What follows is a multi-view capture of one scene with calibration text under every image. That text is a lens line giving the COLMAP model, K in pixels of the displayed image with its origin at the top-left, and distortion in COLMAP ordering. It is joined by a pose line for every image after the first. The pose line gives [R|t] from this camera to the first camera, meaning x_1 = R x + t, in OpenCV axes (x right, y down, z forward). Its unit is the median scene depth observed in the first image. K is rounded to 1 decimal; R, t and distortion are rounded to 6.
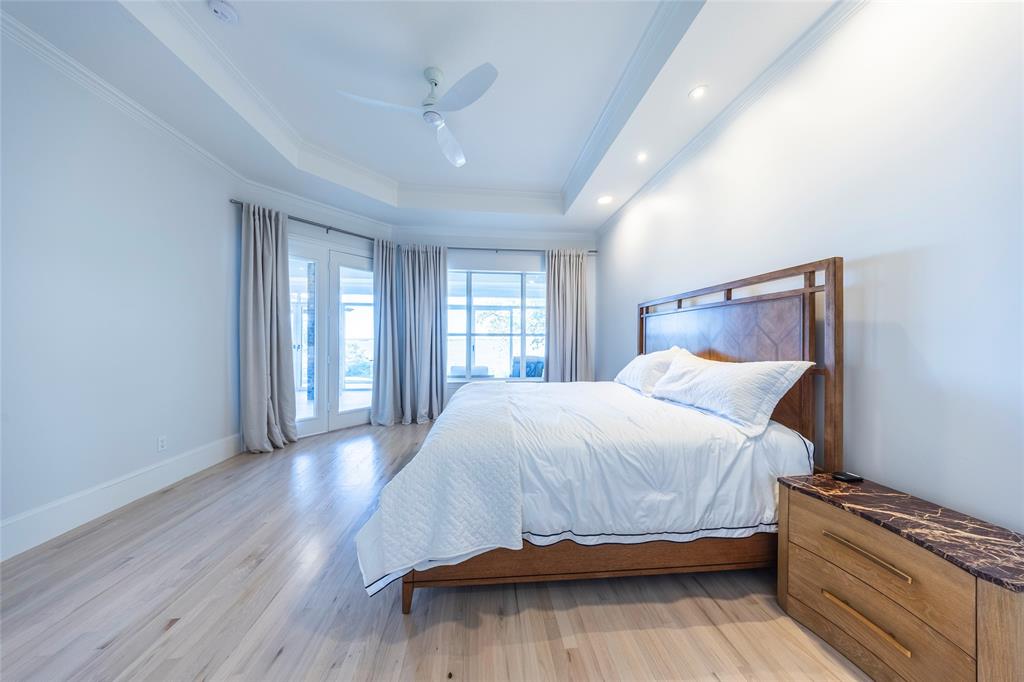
lens RADIAL K [[295.7, 0, 507.4], [0, 295.7, 339.1], [0, 0, 1]] dist [-0.003595, -0.000169]
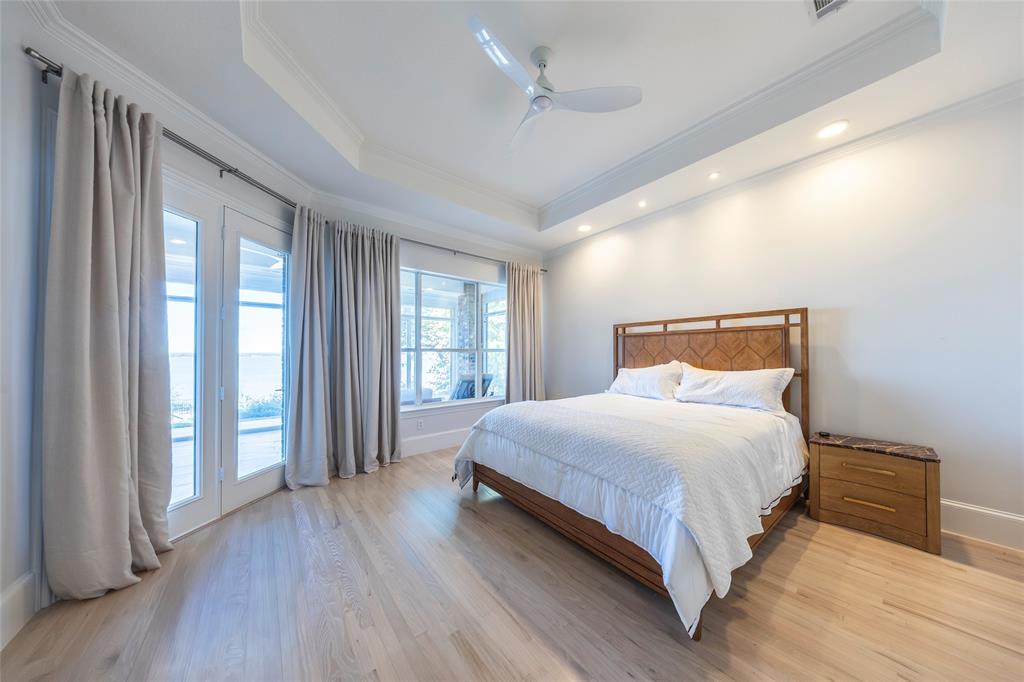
lens RADIAL K [[318.3, 0, 513.7], [0, 318.3, 350.8], [0, 0, 1]] dist [-0.005922, 0.000016]
pose [[0.826035, 0.000974, 0.563618, -0.500219], [0.003827, 0.999966, -0.007337, -0.007175], [-0.563606, 0.008218, 0.826003, 0.164605]]
